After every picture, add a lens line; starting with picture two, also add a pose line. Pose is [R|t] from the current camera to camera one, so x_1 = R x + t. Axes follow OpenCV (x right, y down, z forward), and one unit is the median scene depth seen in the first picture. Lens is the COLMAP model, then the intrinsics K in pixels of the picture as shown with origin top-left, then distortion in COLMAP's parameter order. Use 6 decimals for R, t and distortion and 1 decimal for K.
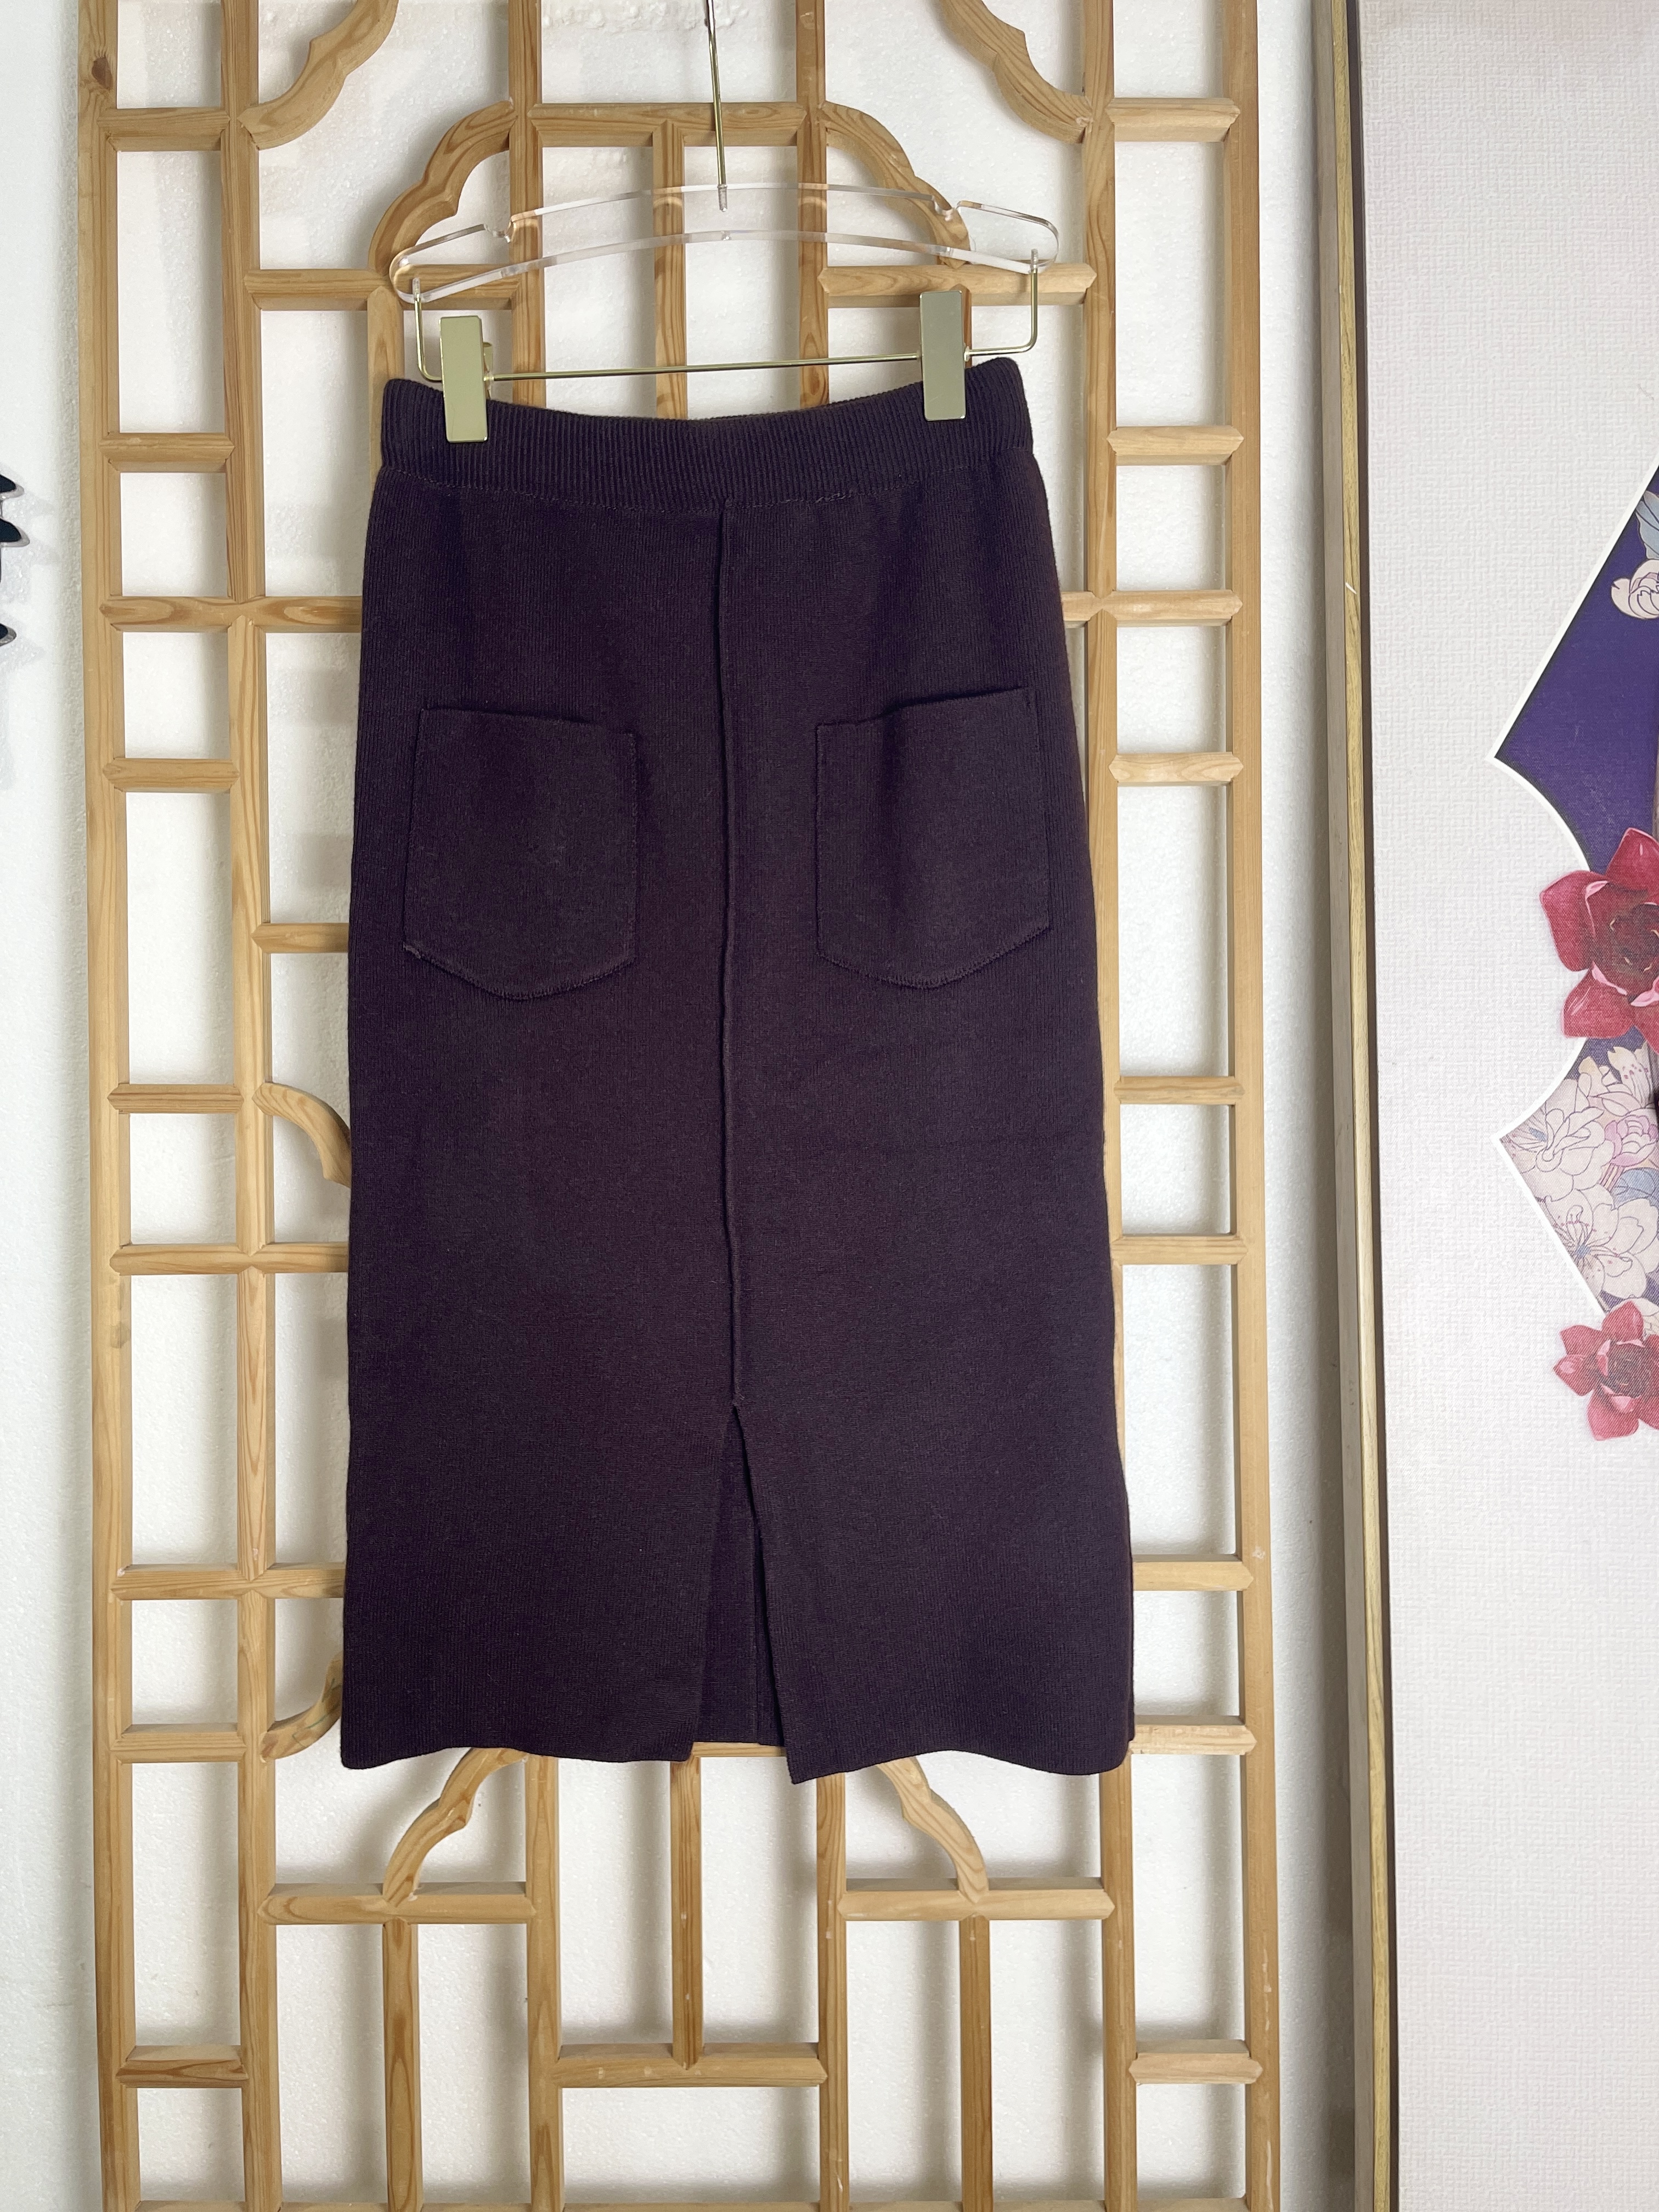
lens RADIAL K [[1780.9, 0, 818.1], [0, 1780.9, 1103.9], [0, 0, 1]] dist [0.061692, -0.074833]
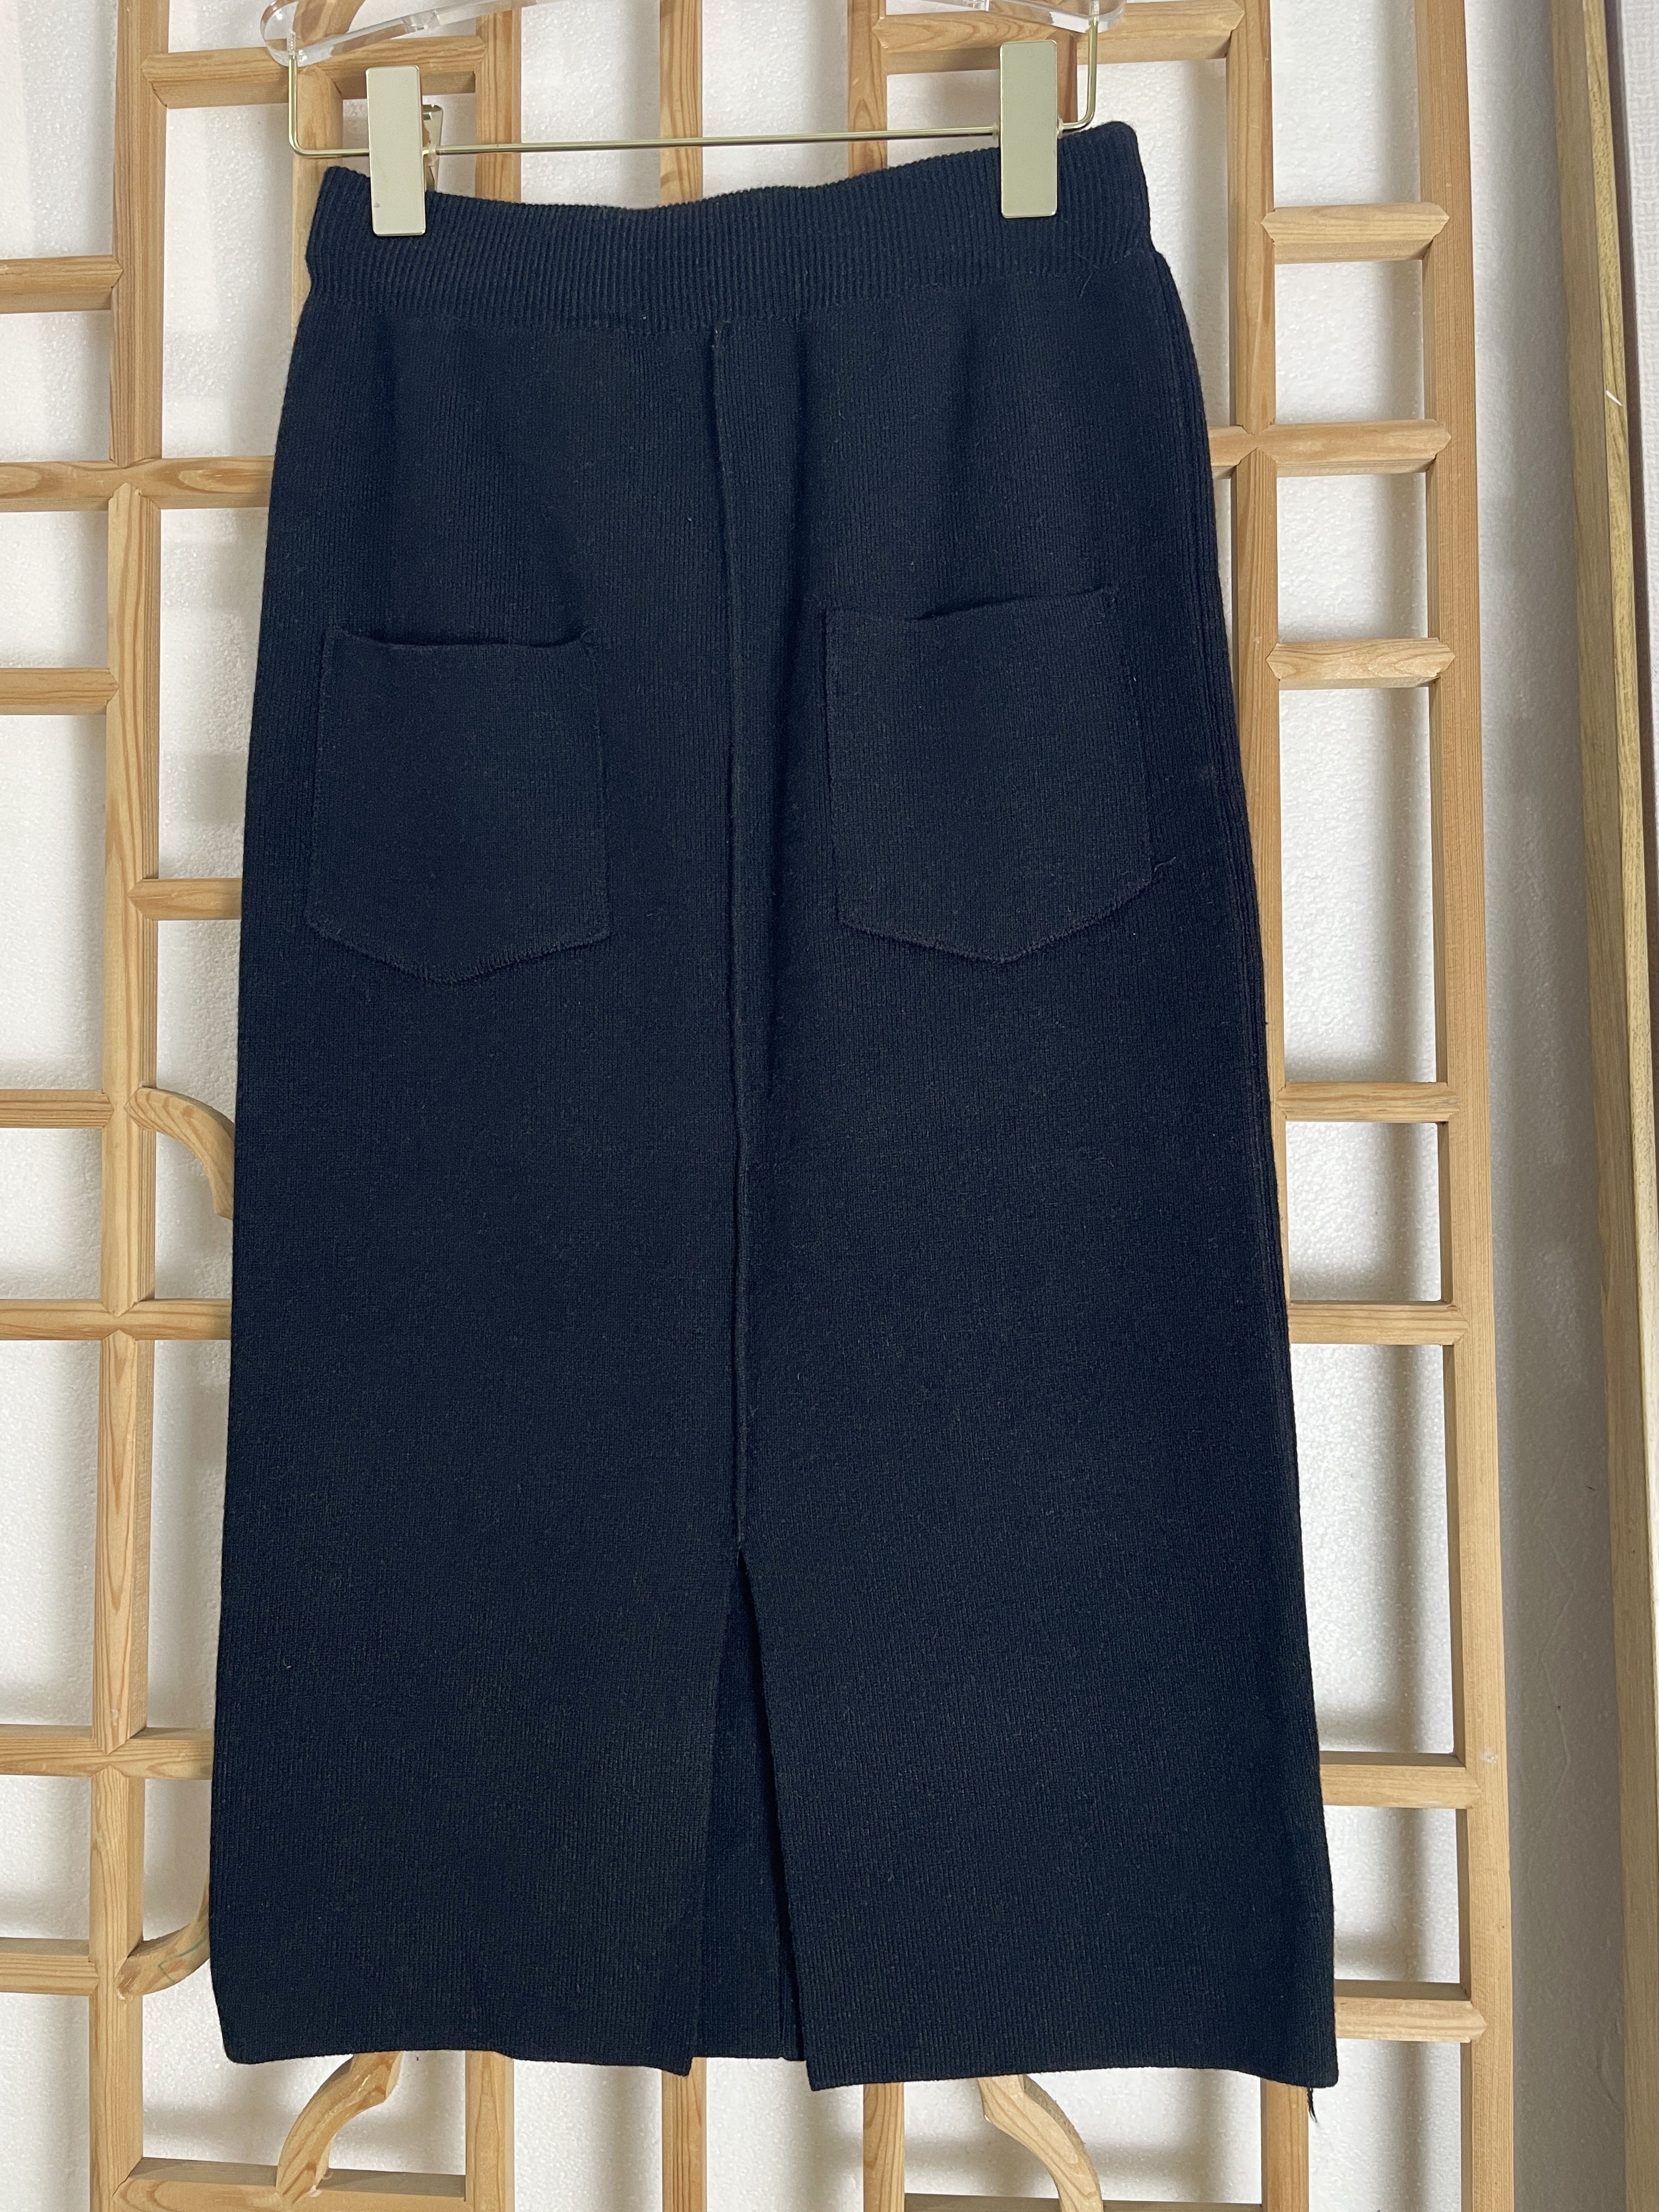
lens RADIAL K [[1780.9, 0, 806.5], [0, 1780.9, 1078.0], [0, 0, 1]] dist [0.061692, -0.074833]
pose [[0.997327, 0.002348, -0.073027, 0.028398], [-0.005103, 0.999281, -0.037561, 0.011326], [0.072886, 0.037833, 0.996622, 0.261351]]
